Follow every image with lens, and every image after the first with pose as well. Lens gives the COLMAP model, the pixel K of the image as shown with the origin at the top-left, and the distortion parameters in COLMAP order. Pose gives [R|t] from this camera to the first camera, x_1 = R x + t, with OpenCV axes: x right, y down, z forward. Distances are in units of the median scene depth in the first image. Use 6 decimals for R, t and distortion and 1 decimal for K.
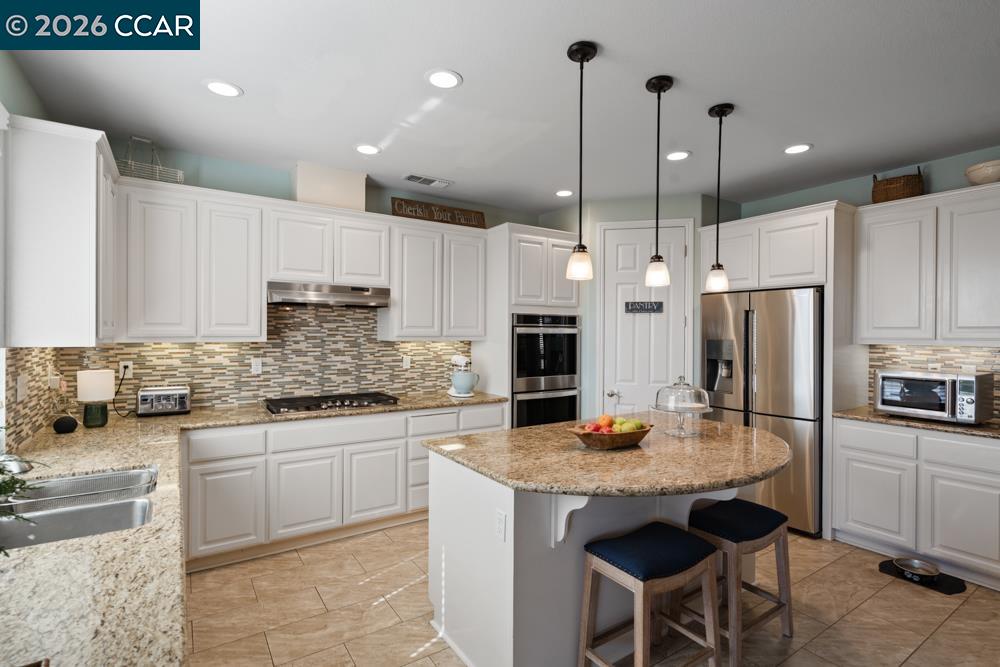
lens RADIAL K [[481.4, 0, 497.9], [0, 481.4, 334.5], [0, 0, 1]] dist [0.000598, 0.002745]
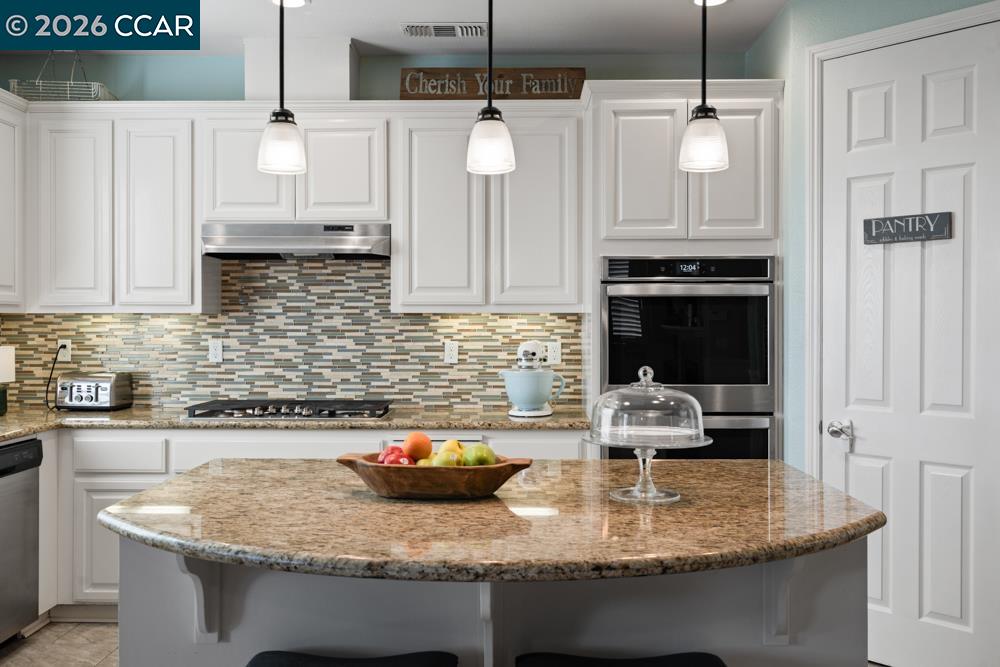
lens RADIAL K [[915.9, 0, 495.3], [0, 915.9, 326.0], [0, 0, 1]] dist [0.012855, 0.000000]
pose [[0.821893, -0.004711, -0.569622, 0.557309], [0.002890, 0.999987, -0.004100, 0.036794], [0.569634, 0.001724, 0.821897, 0.159361]]
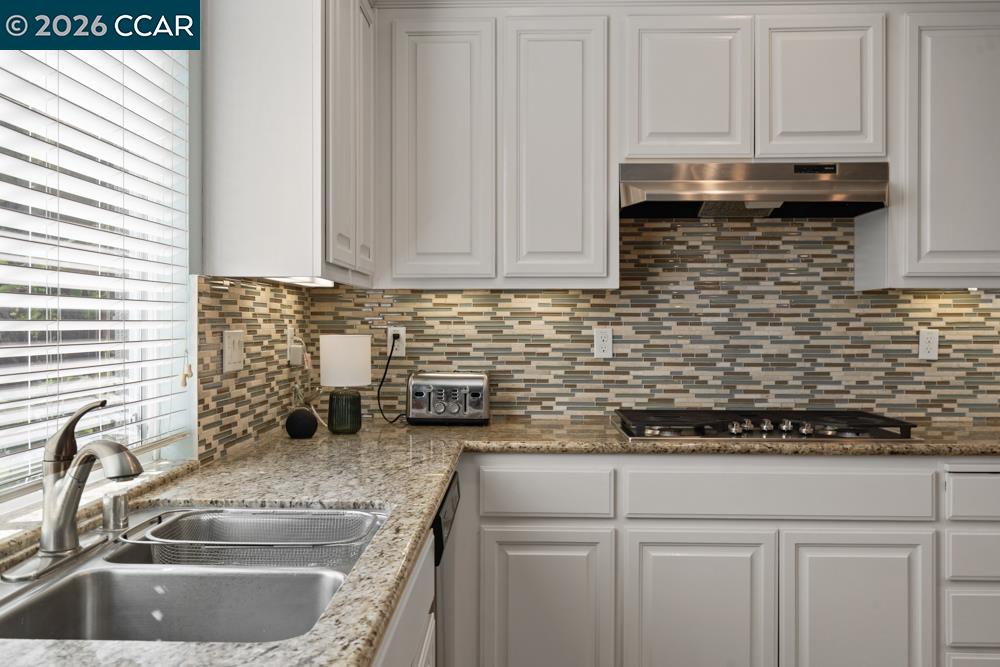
lens RADIAL K [[871.4, 0, 497.4], [0, 871.4, 326.5], [0, 0, 1]] dist [0.008665, -0.004641]
pose [[0.817410, -0.006672, -0.576018, -0.069888], [0.002292, 0.999963, -0.008331, 0.056051], [0.576052, 0.005490, 0.817395, 0.197673]]
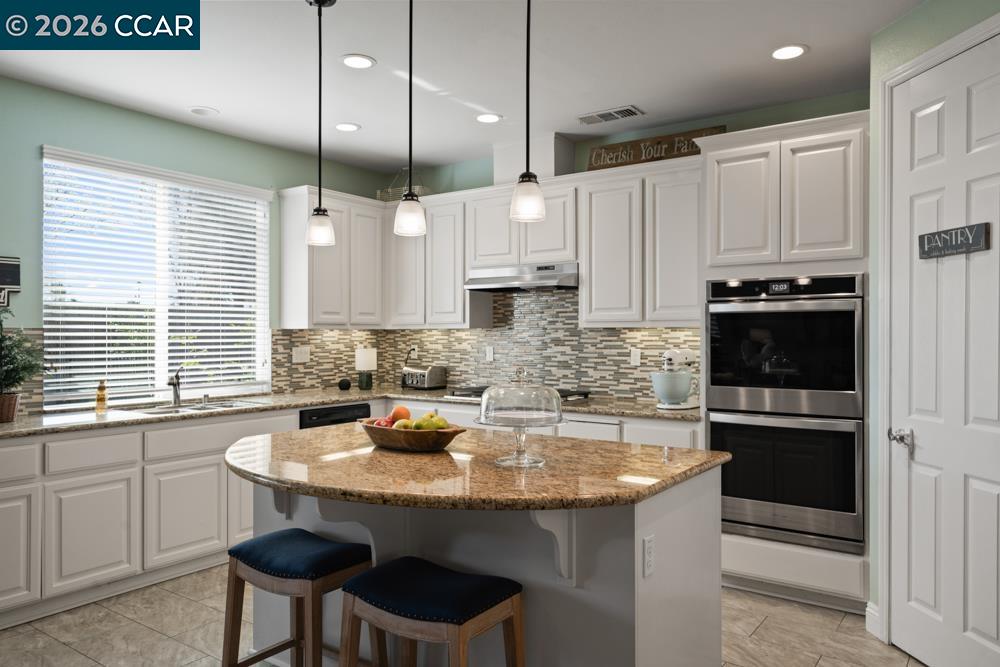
lens RADIAL K [[702.4, 0, 498.4], [0, 702.4, 334.2], [0, 0, 1]] dist [0.008797, 0.010914]
pose [[0.355768, -0.006939, -0.934549, 0.890771], [-0.002012, 0.999964, -0.008191, 0.036734], [0.934572, 0.004794, 0.355741, 0.483750]]
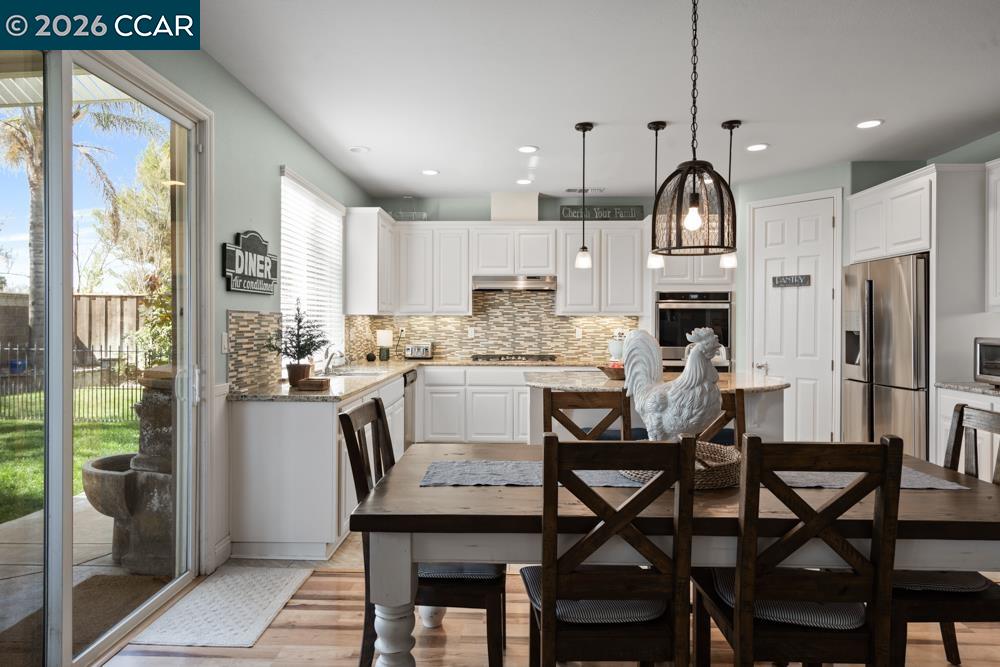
lens RADIAL K [[597.5, 0, 500.2], [0, 597.5, 325.2], [0, 0, 1]] dist [0.021896, -0.000827]
pose [[0.819779, -0.001551, -0.572679, 0.629791], [0.000183, 0.999997, -0.002446, 0.046820], [0.572681, 0.001901, 0.819776, -0.465311]]
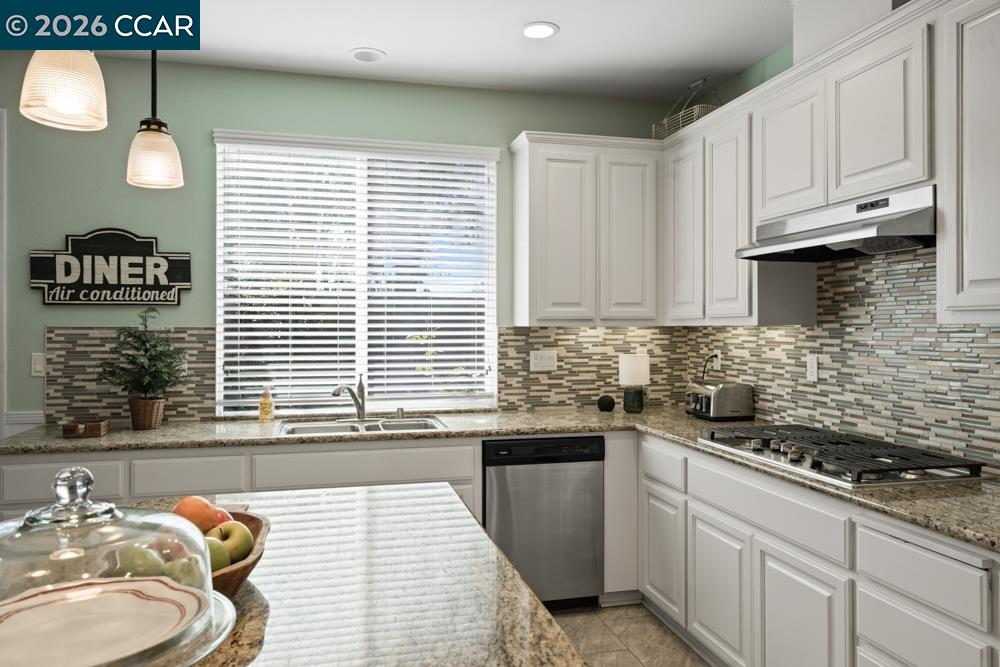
lens RADIAL K [[702.4, 0, 501.5], [0, 702.4, 323.8], [0, 0, 1]] dist [0.008797, 0.010914]
pose [[-0.336784, -0.012016, -0.941505, 0.437637], [-0.006528, 0.999924, -0.010426, 0.022789], [0.941559, 0.002634, -0.336837, 0.925312]]
